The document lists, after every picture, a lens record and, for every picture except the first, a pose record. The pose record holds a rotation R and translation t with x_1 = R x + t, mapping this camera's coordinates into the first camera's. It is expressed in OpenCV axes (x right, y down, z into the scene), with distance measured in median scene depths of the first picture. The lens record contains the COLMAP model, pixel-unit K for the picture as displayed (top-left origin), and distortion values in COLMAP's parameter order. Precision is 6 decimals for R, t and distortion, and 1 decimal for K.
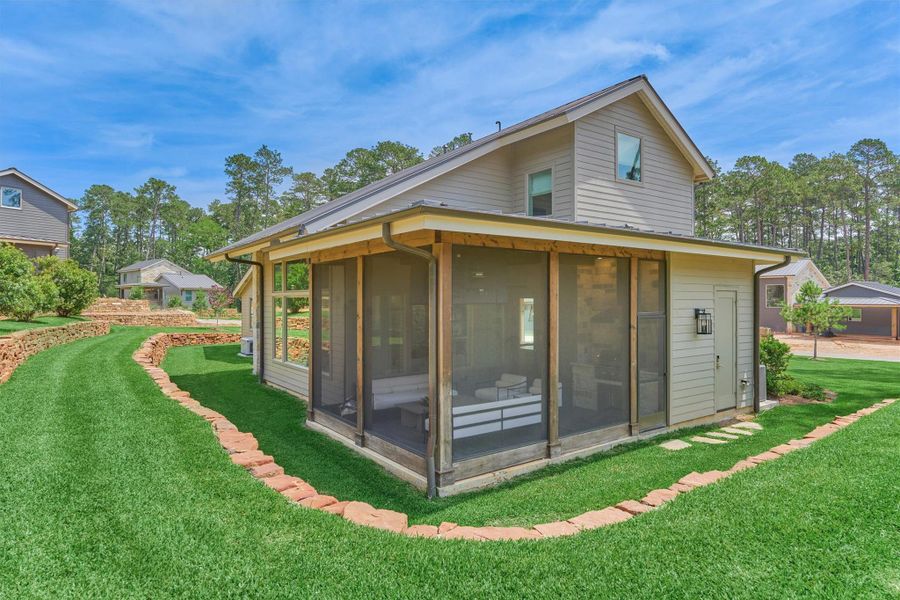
lens RADIAL K [[548.9, 0, 449.9], [0, 548.9, 303.2], [0, 0, 1]] dist [-0.002653, -0.000341]
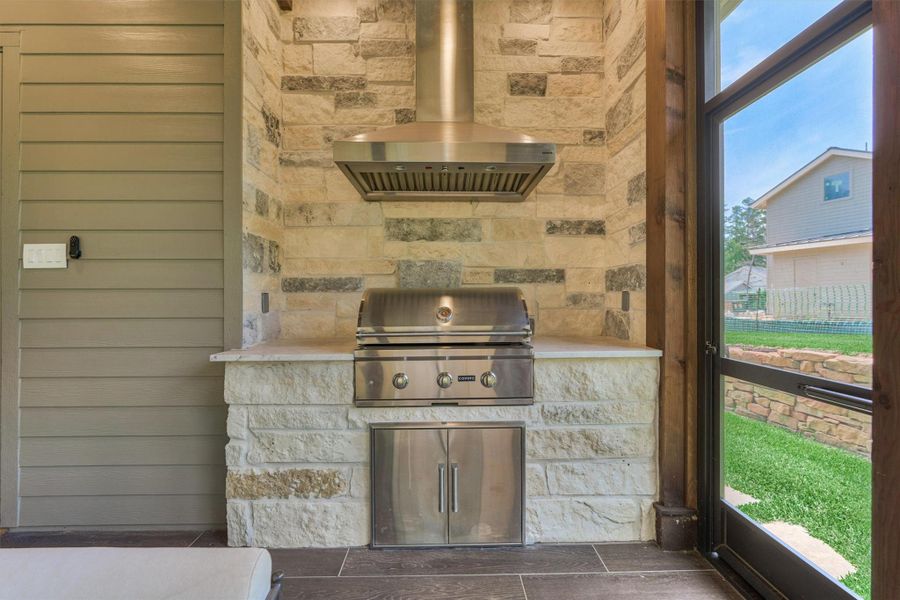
lens RADIAL K [[394.2, 0, 451.5], [0, 394.2, 297.9], [0, 0, 1]] dist [-0.002897, -0.000156]
pose [[0.575156, -0.000092, 0.818044, 0.147038], [0.001550, 0.999998, -0.000977, 0.086468], [-0.818042, 0.001830, 0.575155, 0.836669]]
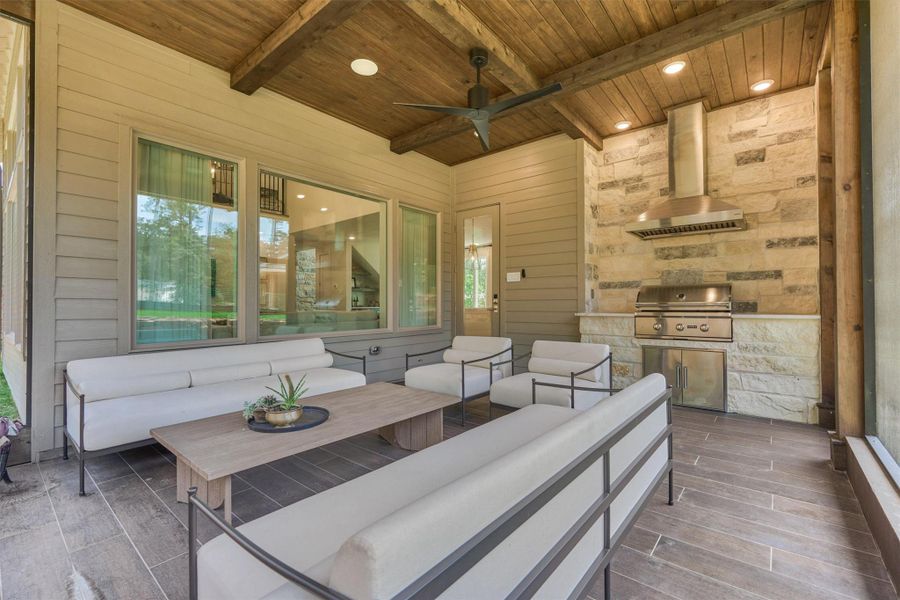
lens RADIAL K [[394.2, 0, 451.5], [0, 394.2, 297.9], [0, 0, 1]] dist [-0.002897, -0.000156]
pose [[0.970171, 0.002915, 0.242404, 0.004678], [0.001058, 0.999867, -0.016258, 0.099535], [-0.242419, 0.016030, 0.970039, 0.651602]]
